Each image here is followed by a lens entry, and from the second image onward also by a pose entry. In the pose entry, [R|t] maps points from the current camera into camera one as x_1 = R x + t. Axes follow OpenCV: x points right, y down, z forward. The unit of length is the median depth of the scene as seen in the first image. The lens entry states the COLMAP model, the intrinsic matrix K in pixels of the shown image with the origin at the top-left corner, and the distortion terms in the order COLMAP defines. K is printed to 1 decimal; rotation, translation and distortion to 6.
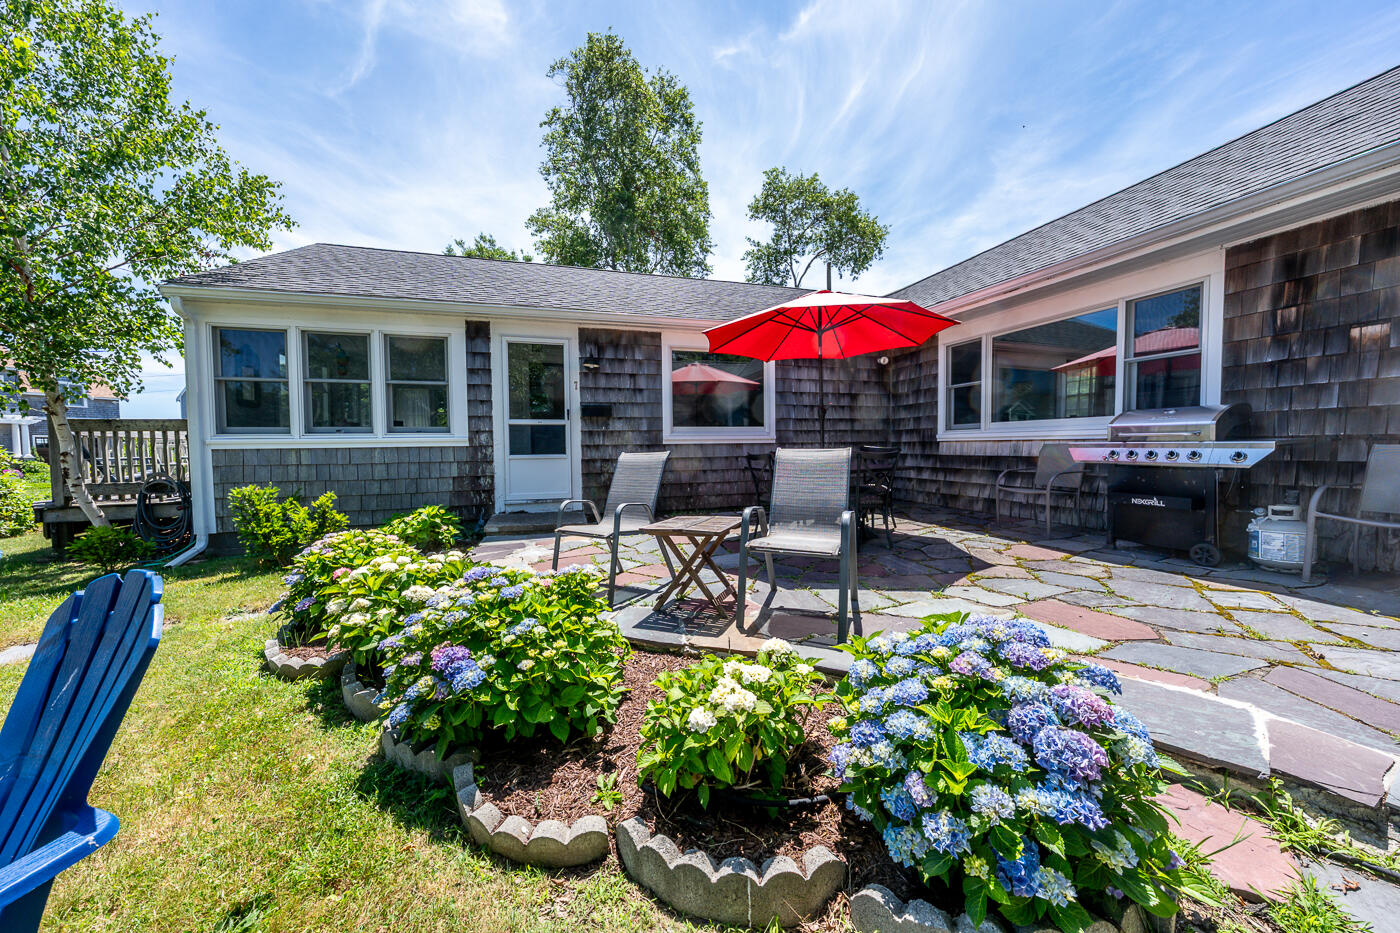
lens RADIAL K [[494.0, 0, 704.9], [0, 494.0, 463.8], [0, 0, 1]] dist [0.000951, 0.000063]
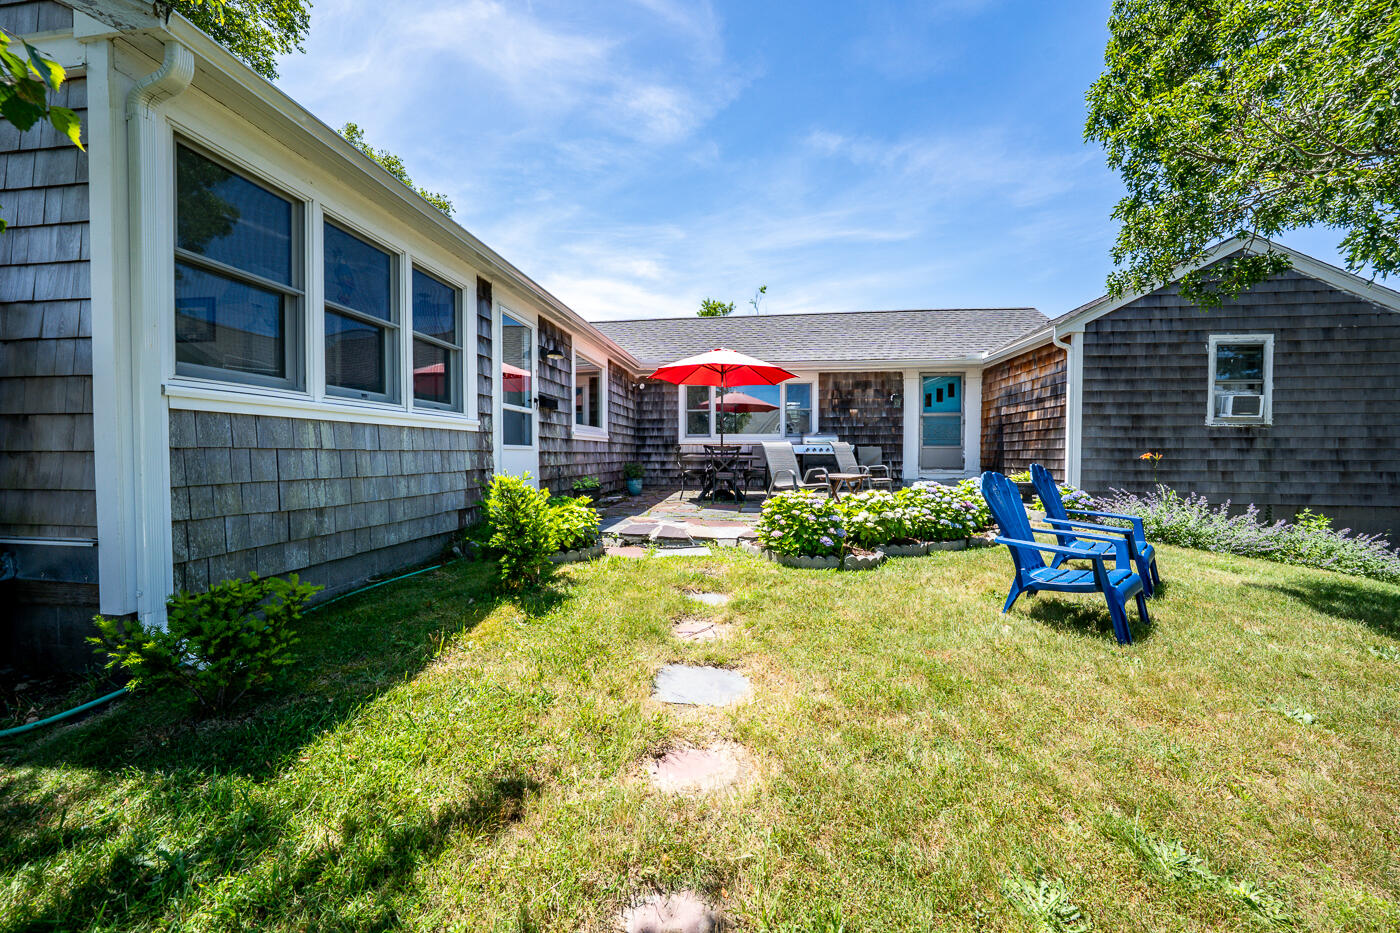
lens RADIAL K [[481.6, 0, 705.1], [0, 481.6, 466.4], [0, 0, 1]] dist [-0.040618, 0.008239]
pose [[0.403979, -0.012739, 0.914679, -1.013898], [0.030215, 0.999543, 0.000576, 0.030582], [-0.914269, 0.027405, 0.404180, 0.349676]]
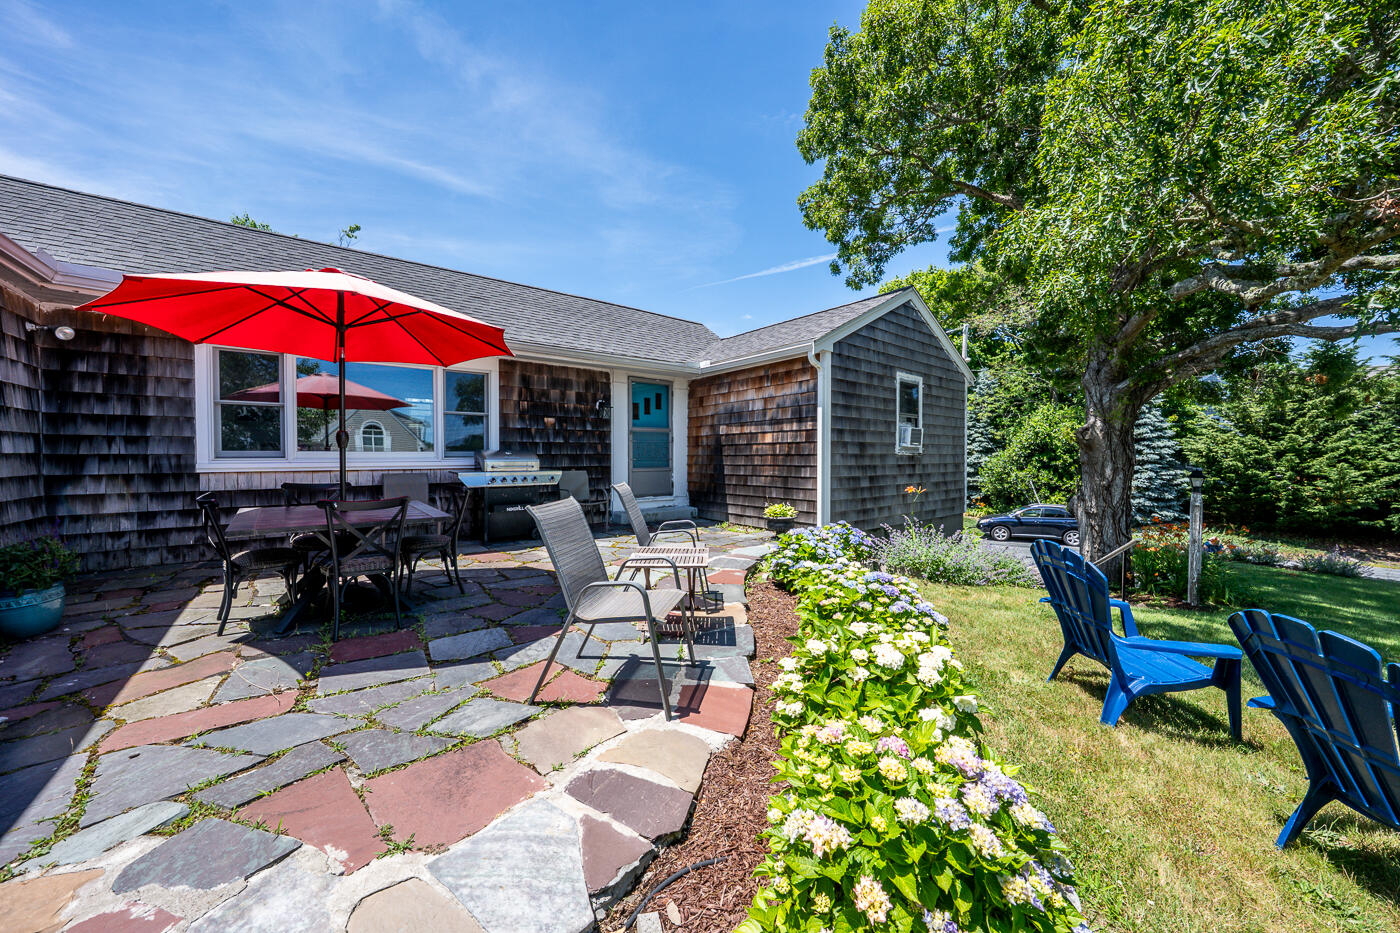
lens RADIAL K [[481.6, 0, 705.1], [0, 481.6, 466.4], [0, 0, 1]] dist [-0.040618, 0.008239]
pose [[-0.369868, -0.008640, 0.929044, -0.496864], [0.039638, 0.998900, 0.025070, -0.048285], [-0.928238, 0.046098, -0.369119, 0.632536]]
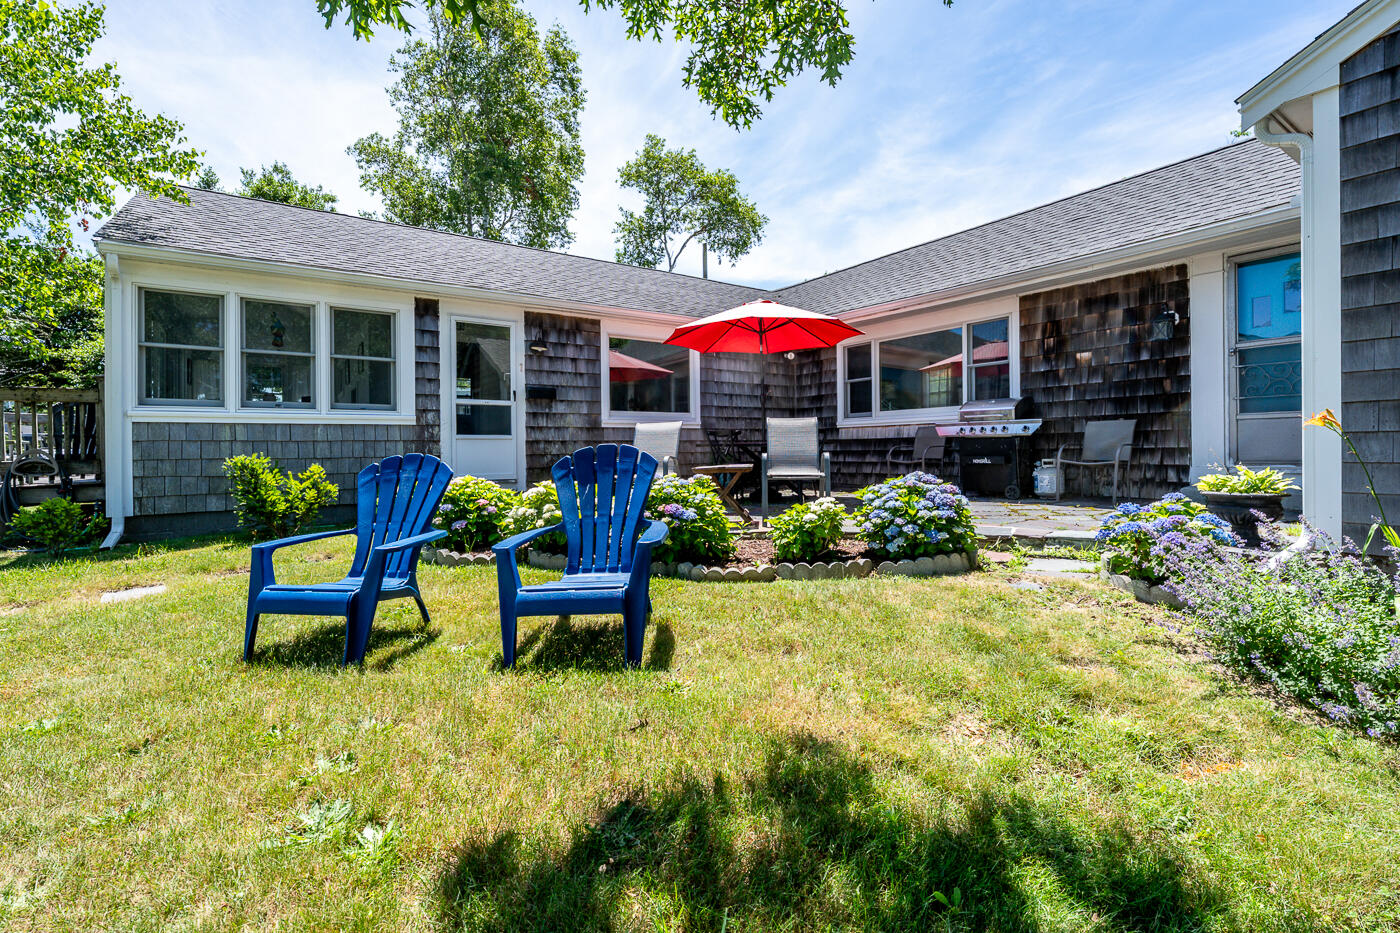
lens RADIAL K [[652.8, 0, 715.6], [0, 652.8, 447.3], [0, 0, 1]] dist [0.014578, -0.000023]
pose [[0.949524, 0.001376, 0.313693, -0.315008], [0.013175, 0.998933, -0.044260, 0.072334], [-0.313419, 0.046159, 0.948492, -0.402977]]
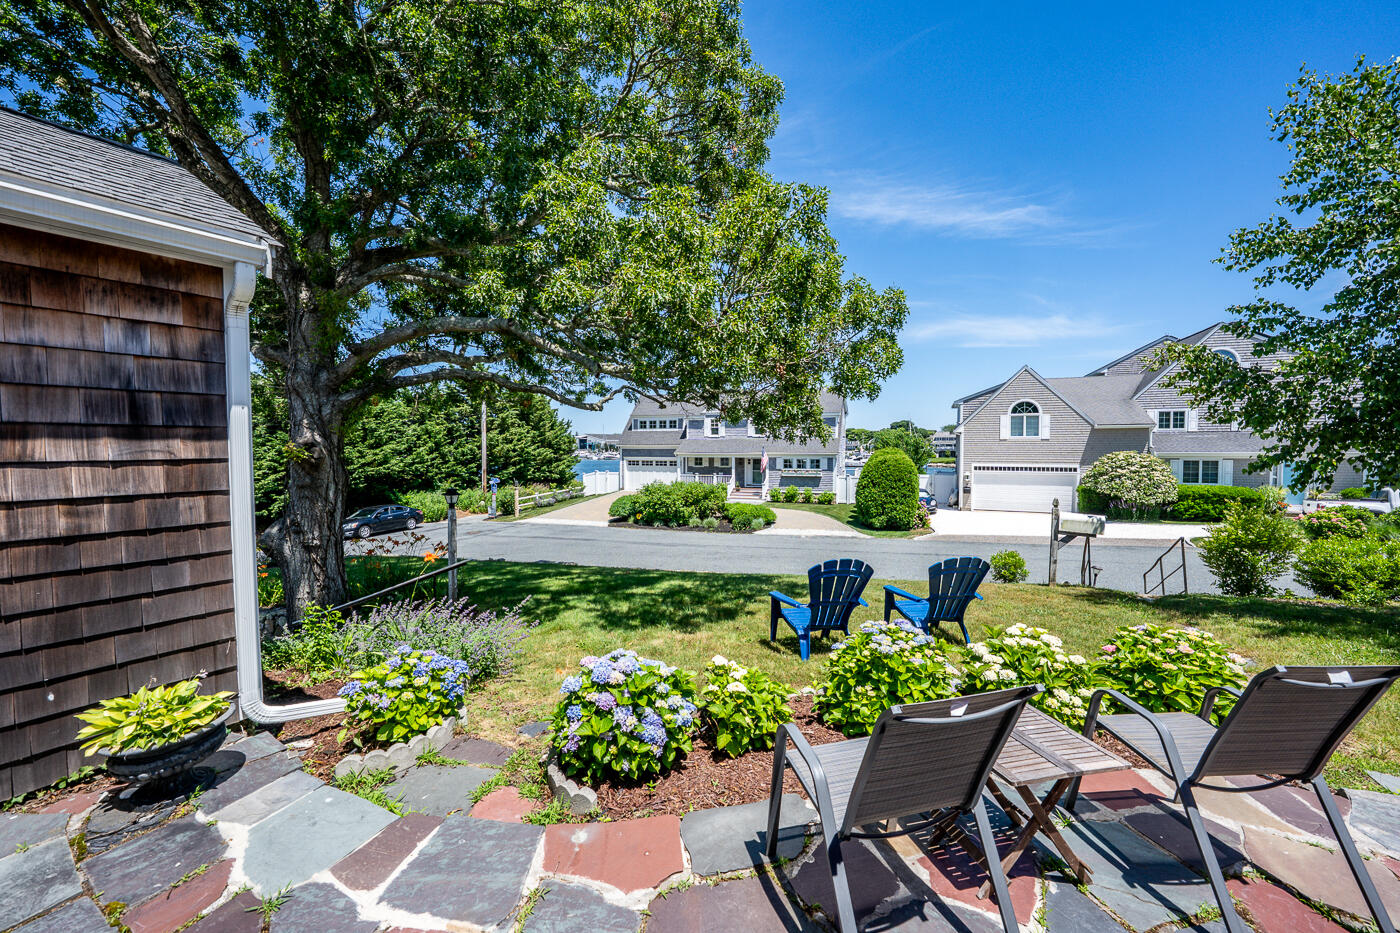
lens RADIAL K [[494.0, 0, 704.9], [0, 494.0, 463.8], [0, 0, 1]] dist [0.000951, 0.000063]
pose [[-0.795550, 0.013396, -0.605739, 0.338099], [-0.027449, 0.997932, 0.058120, -0.128875], [0.605265, 0.062864, -0.793538, 0.604469]]
